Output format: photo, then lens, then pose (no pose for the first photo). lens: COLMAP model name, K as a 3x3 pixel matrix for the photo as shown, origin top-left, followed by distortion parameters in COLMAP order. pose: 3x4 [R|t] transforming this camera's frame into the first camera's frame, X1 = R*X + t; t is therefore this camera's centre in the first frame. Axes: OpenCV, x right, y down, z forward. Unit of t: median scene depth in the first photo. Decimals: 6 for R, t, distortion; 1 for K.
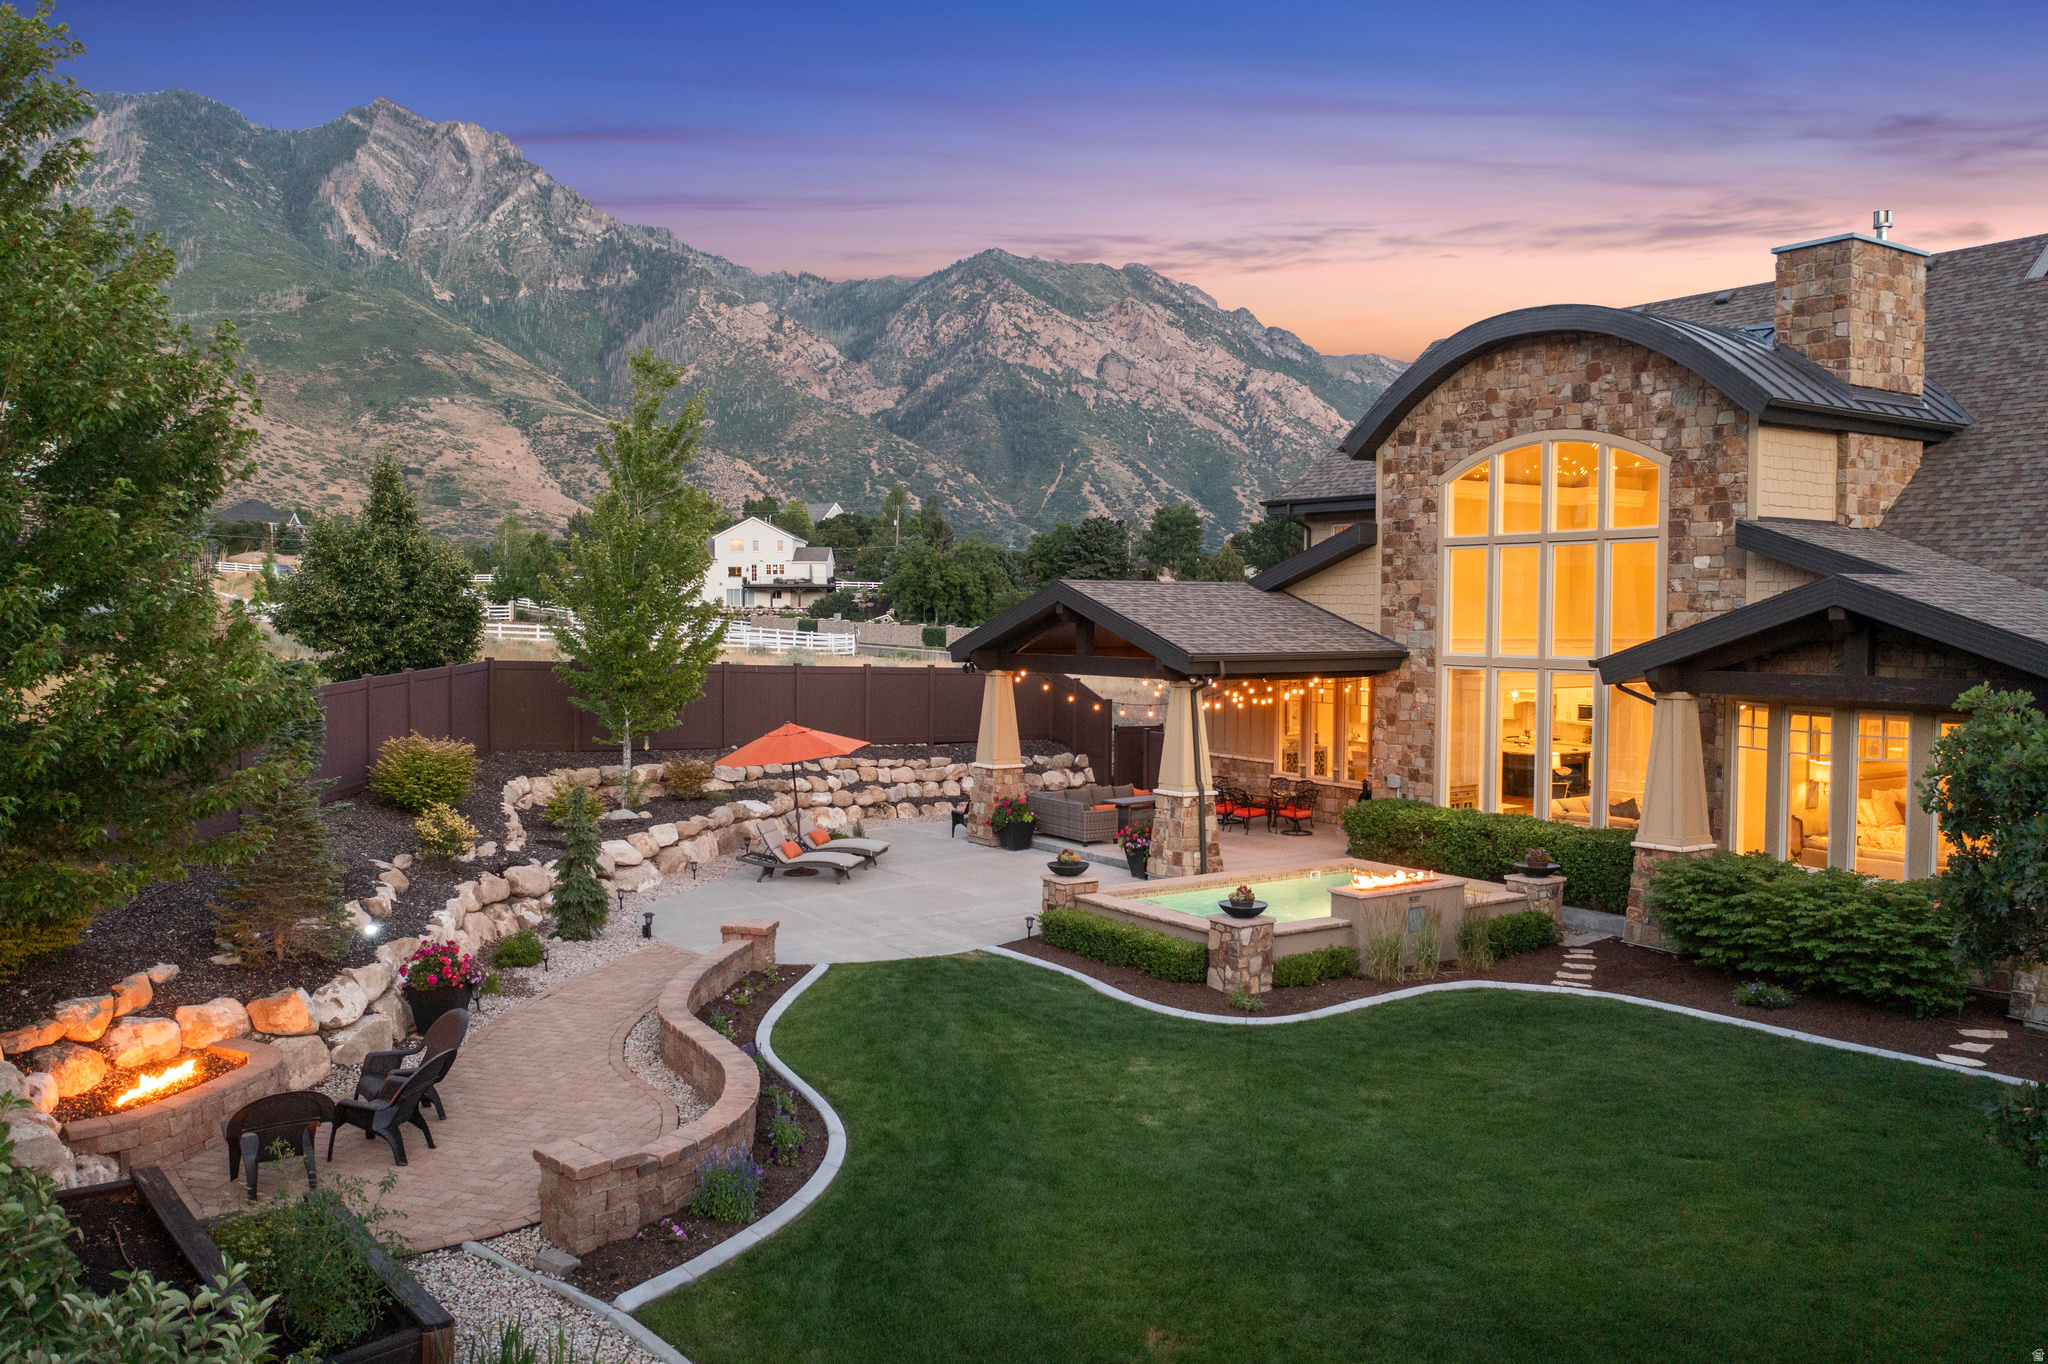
lens RADIAL K [[1601.1, 0, 1018.3], [0, 1601.1, 687.8], [0, 0, 1]] dist [-0.025328, 0.006261]
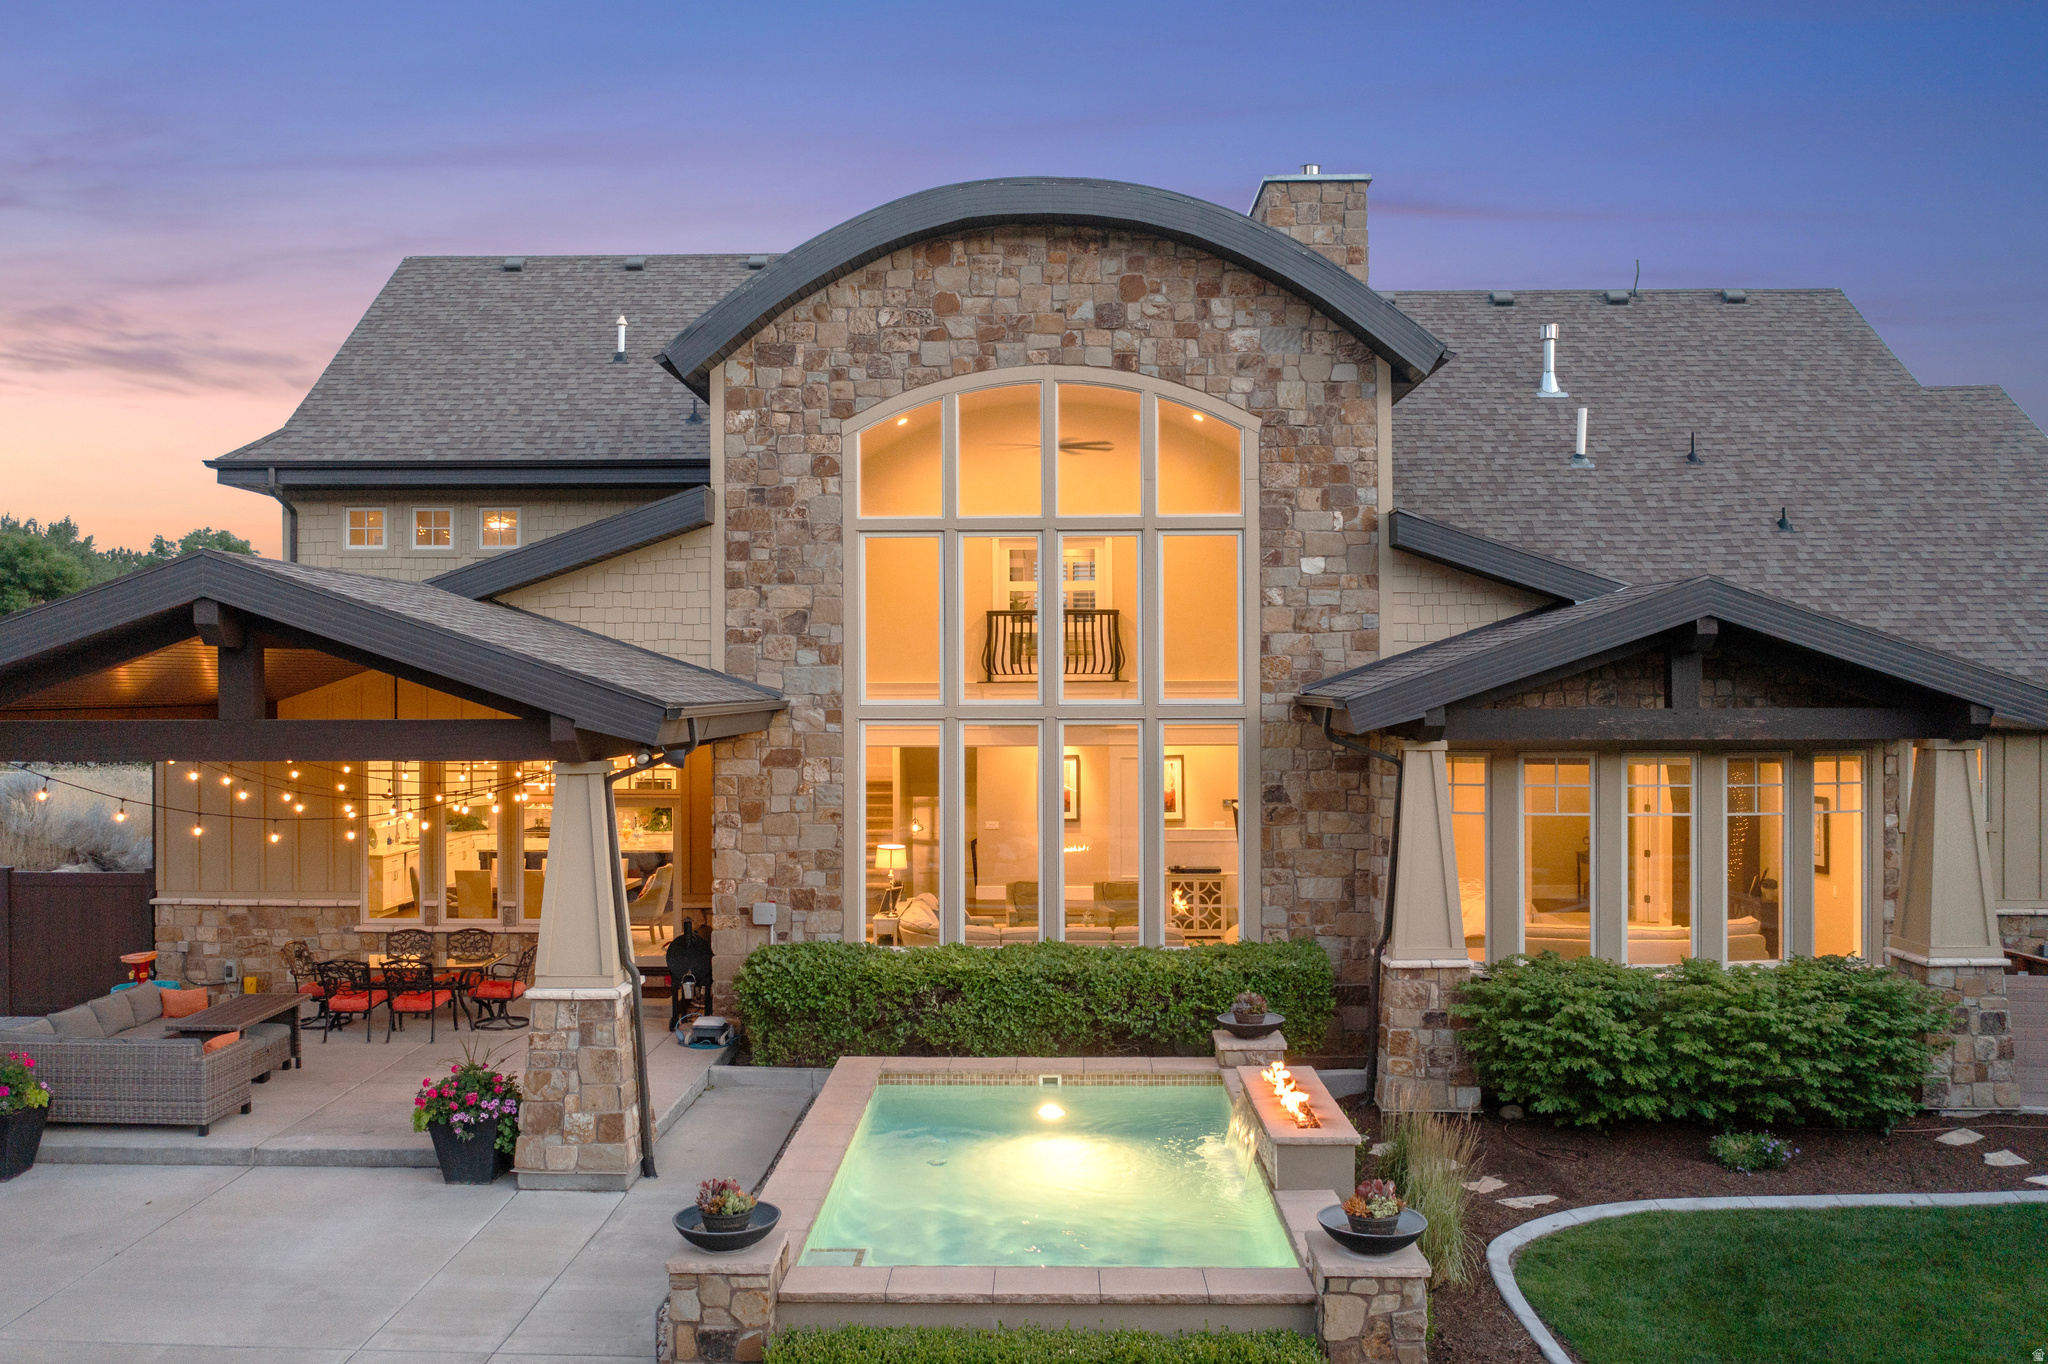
lens RADIAL K [[1601.1, 0, 1018.3], [0, 1601.1, 687.8], [0, 0, 1]] dist [-0.025328, 0.006261]
pose [[0.573210, -0.004462, 0.819397, -0.224264], [0.042665, 0.998791, -0.024408, -0.009135], [-0.818297, 0.048951, 0.572707, 0.613767]]
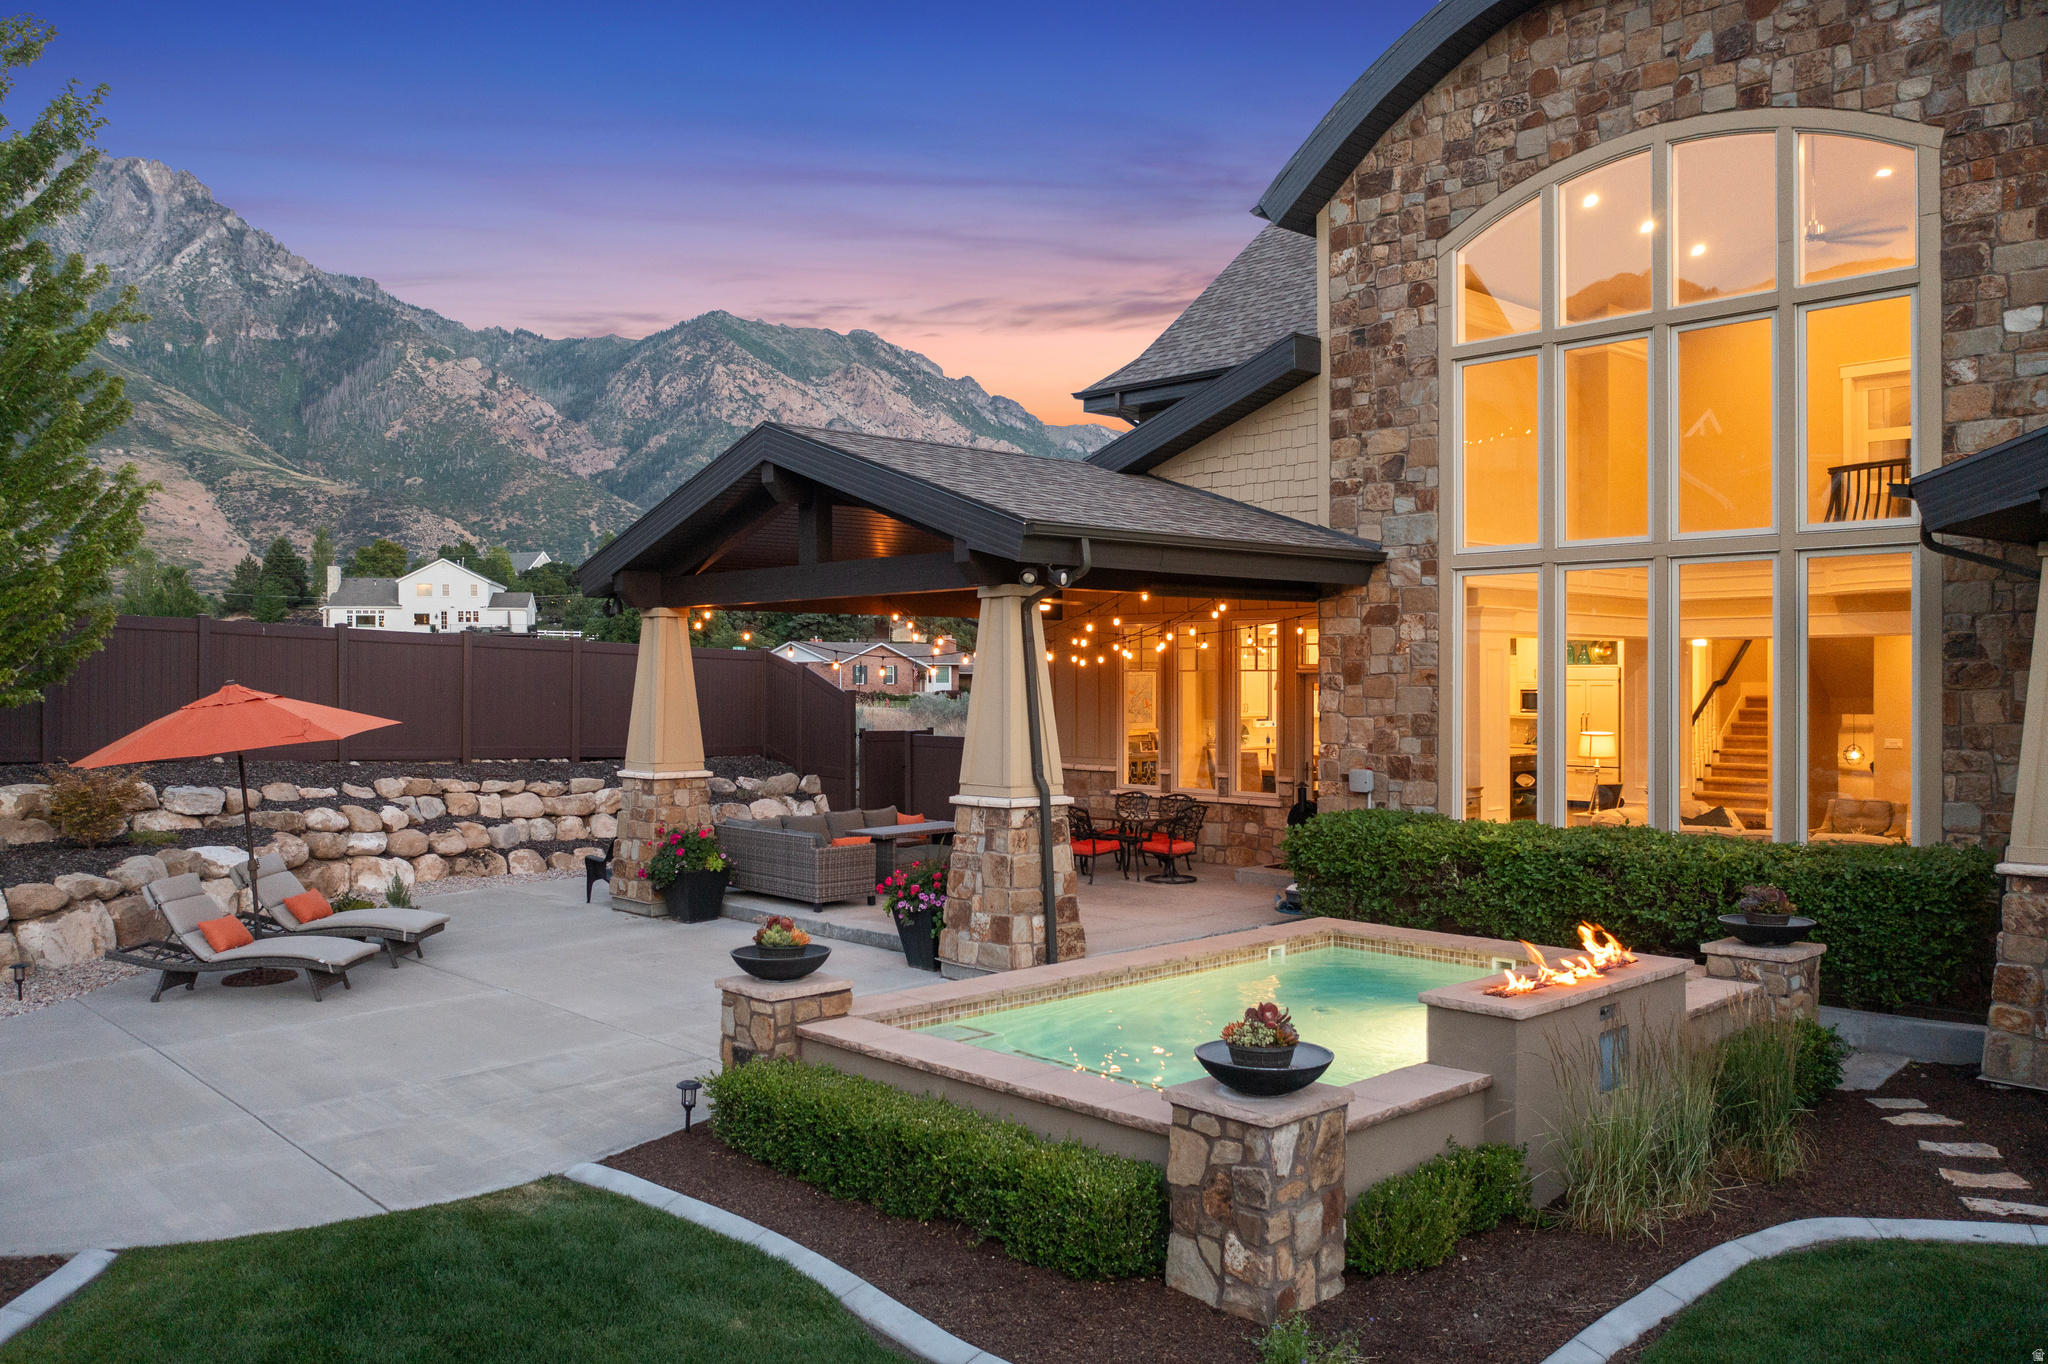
lens RADIAL K [[1601.1, 0, 1018.3], [0, 1601.1, 687.8], [0, 0, 1]] dist [-0.025328, 0.006261]
pose [[0.985705, -0.005733, 0.168383, 0.019349], [0.012620, 0.999126, -0.039862, 0.050060], [-0.168007, 0.041417, 0.984915, 0.492405]]
